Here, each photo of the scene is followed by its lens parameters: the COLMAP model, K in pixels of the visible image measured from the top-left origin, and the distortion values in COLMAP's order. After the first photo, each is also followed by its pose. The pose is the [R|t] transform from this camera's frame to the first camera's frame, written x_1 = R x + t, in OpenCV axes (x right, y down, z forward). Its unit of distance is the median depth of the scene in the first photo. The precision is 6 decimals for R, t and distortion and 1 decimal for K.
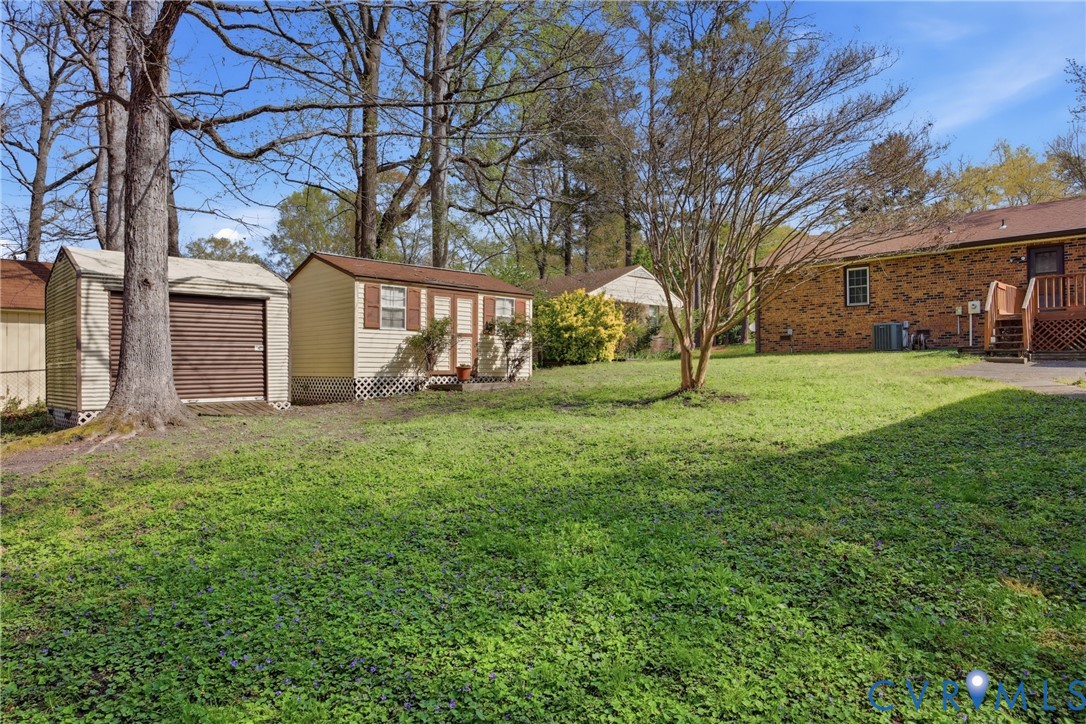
lens RADIAL K [[691.1, 0, 536.8], [0, 691.1, 364.9], [0, 0, 1]] dist [-0.002232, 0.000601]
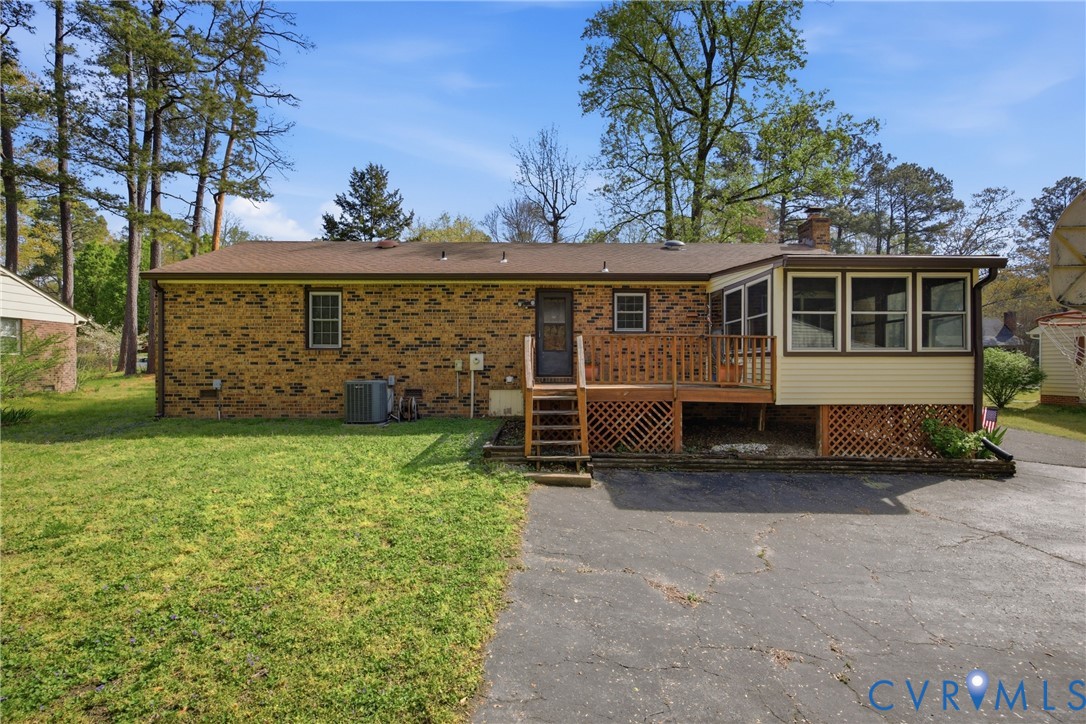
lens RADIAL K [[479.7, 0, 537.0], [0, 479.7, 365.8], [0, 0, 1]] dist [0.000656, 0.000363]
pose [[0.690158, 0.004214, 0.723647, 0.297268], [-0.009977, 0.999943, 0.003692, -0.080091], [-0.723590, -0.009768, 0.690161, 0.583099]]
